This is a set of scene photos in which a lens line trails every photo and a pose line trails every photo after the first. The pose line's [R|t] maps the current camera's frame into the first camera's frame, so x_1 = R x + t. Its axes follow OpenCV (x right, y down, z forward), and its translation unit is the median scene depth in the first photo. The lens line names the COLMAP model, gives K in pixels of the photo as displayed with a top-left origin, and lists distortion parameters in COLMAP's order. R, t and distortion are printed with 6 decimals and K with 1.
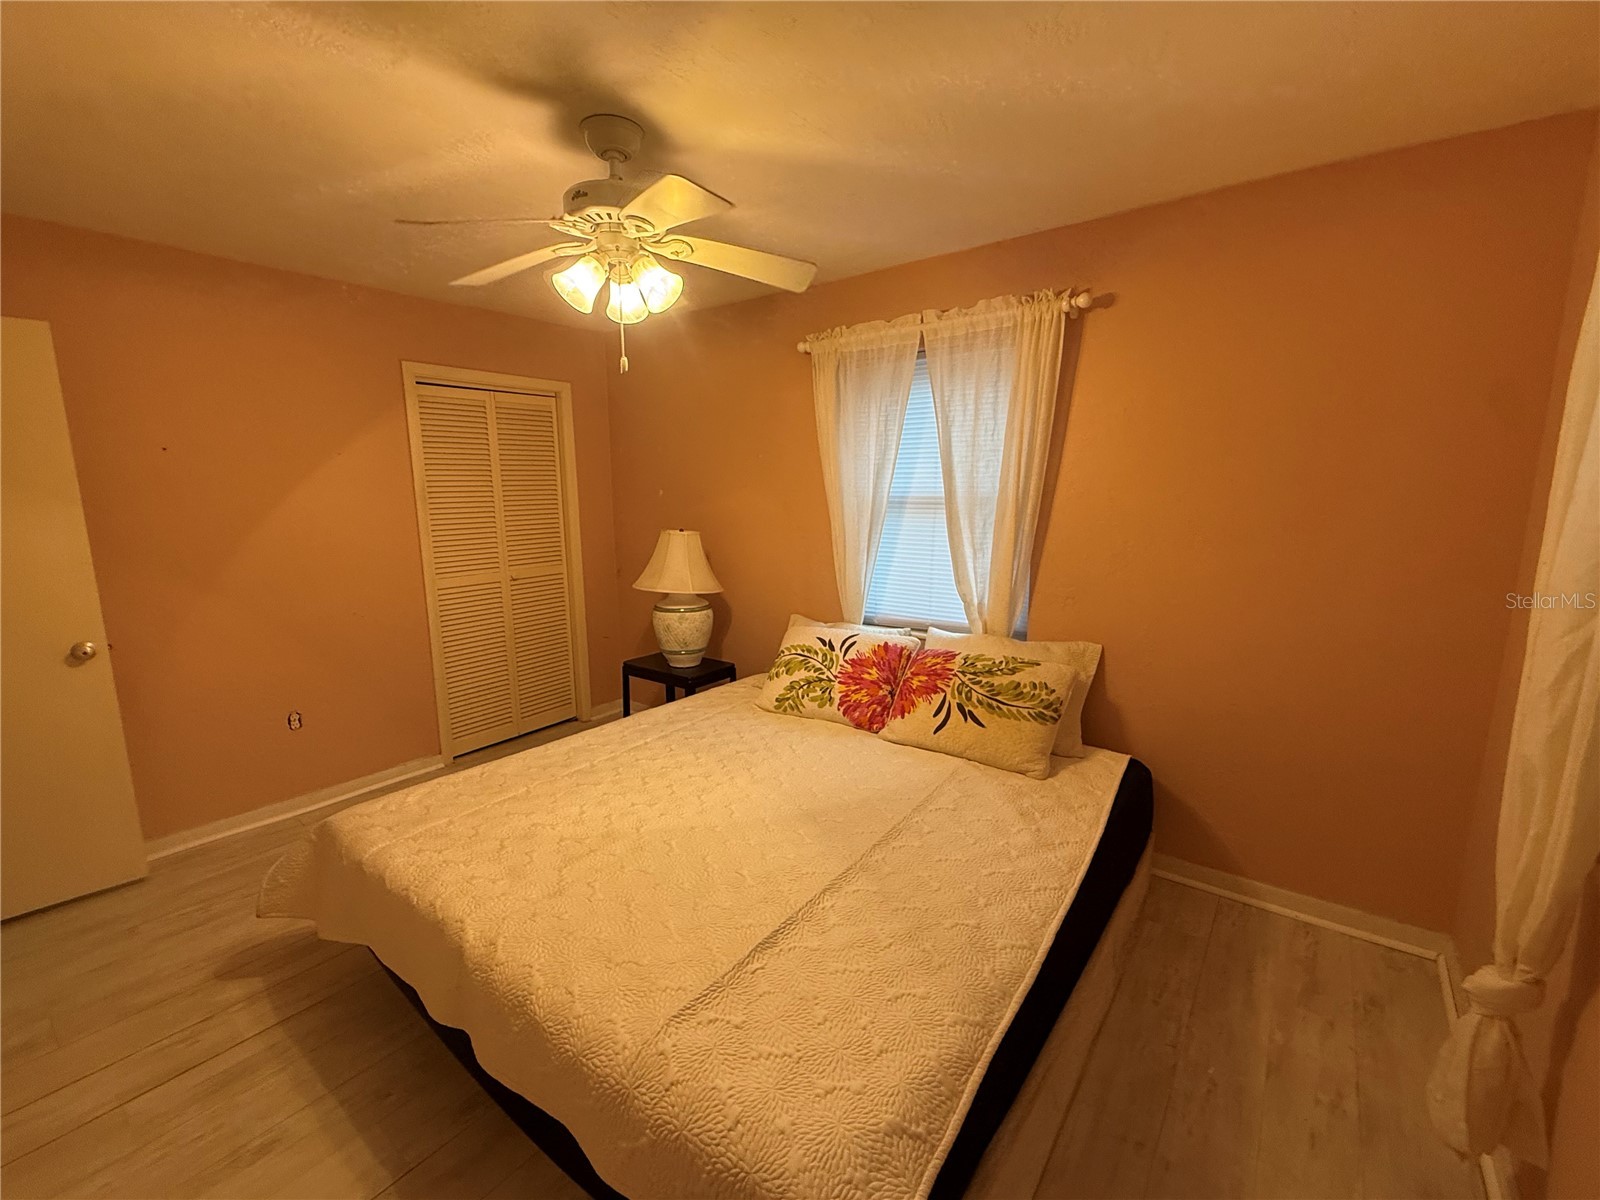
lens RADIAL K [[681.2, 0, 800.0], [0, 681.2, 600.0], [0, 0, 1]] dist [0.001127, -0.000125]
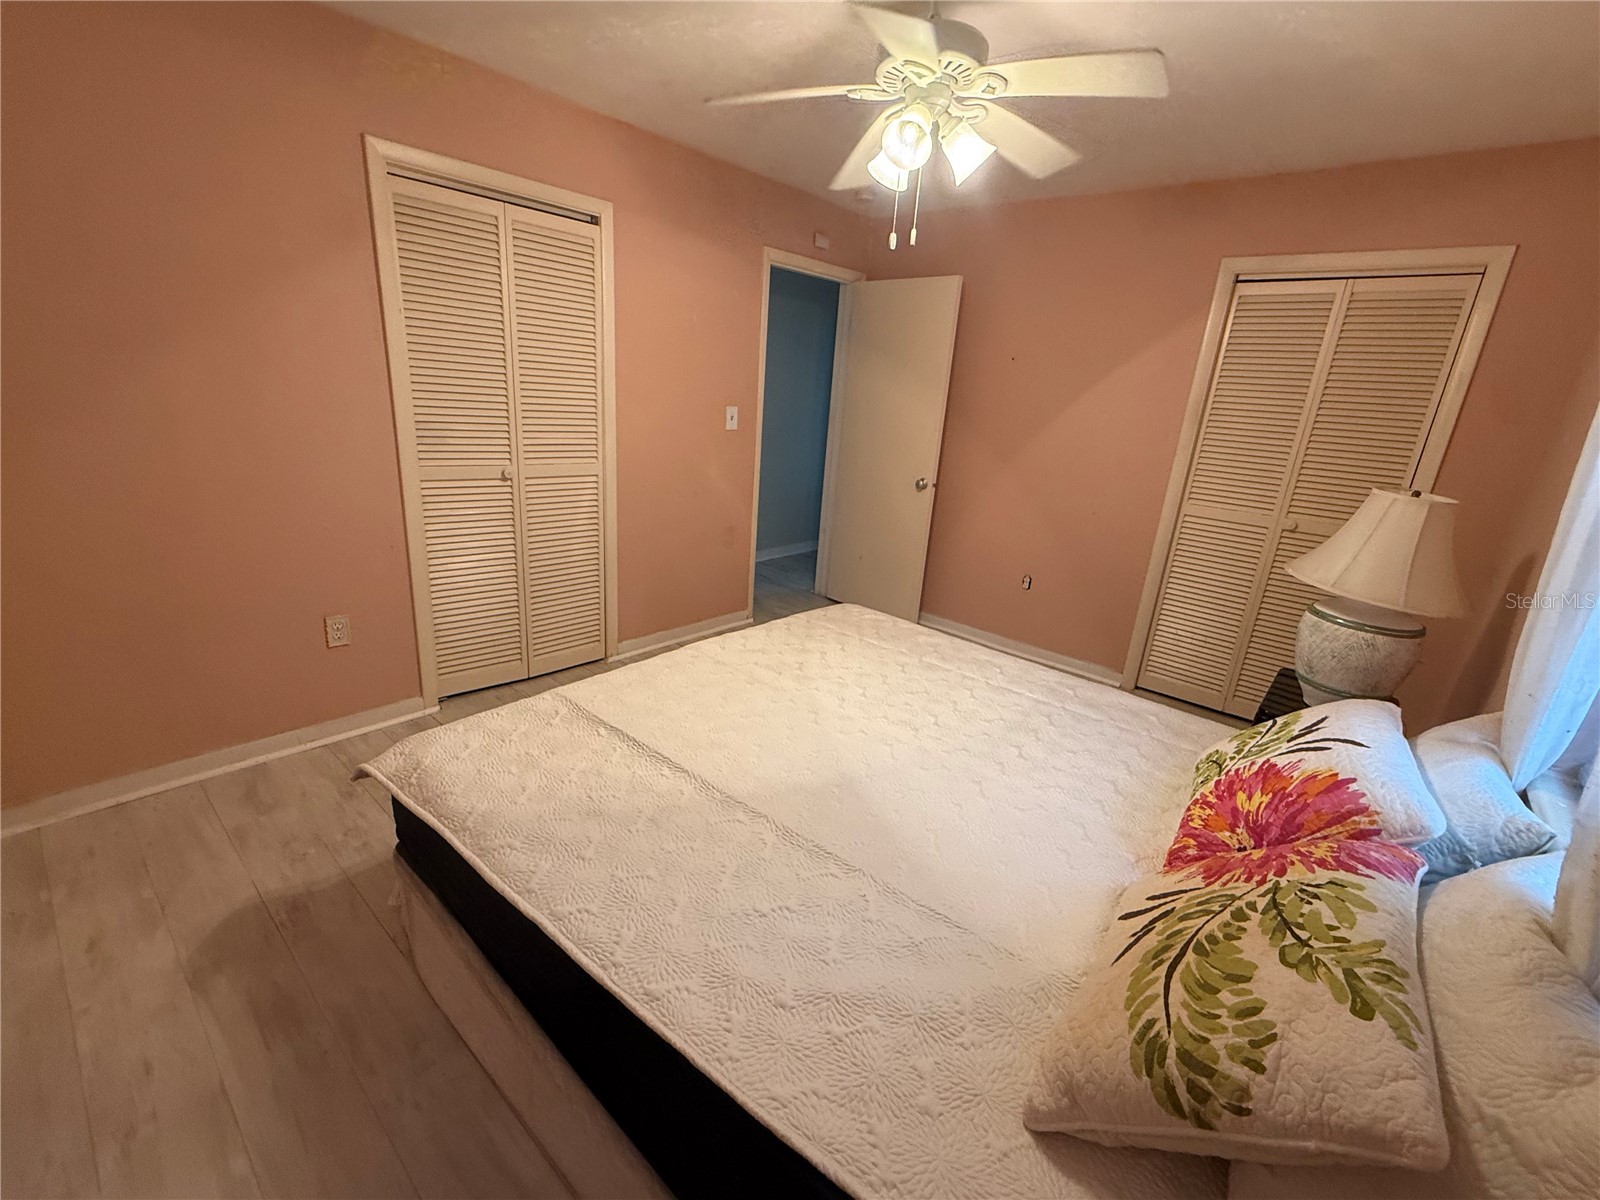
lens RADIAL K [[681.2, 0, 800.0], [0, 681.2, 600.0], [0, 0, 1]] dist [0.001127, -0.000125]
pose [[-0.066402, 0.306756, -0.949469, 0.605446], [-0.237346, 0.919400, 0.313640, -0.108363], [0.969153, 0.246179, 0.011758, 0.729872]]
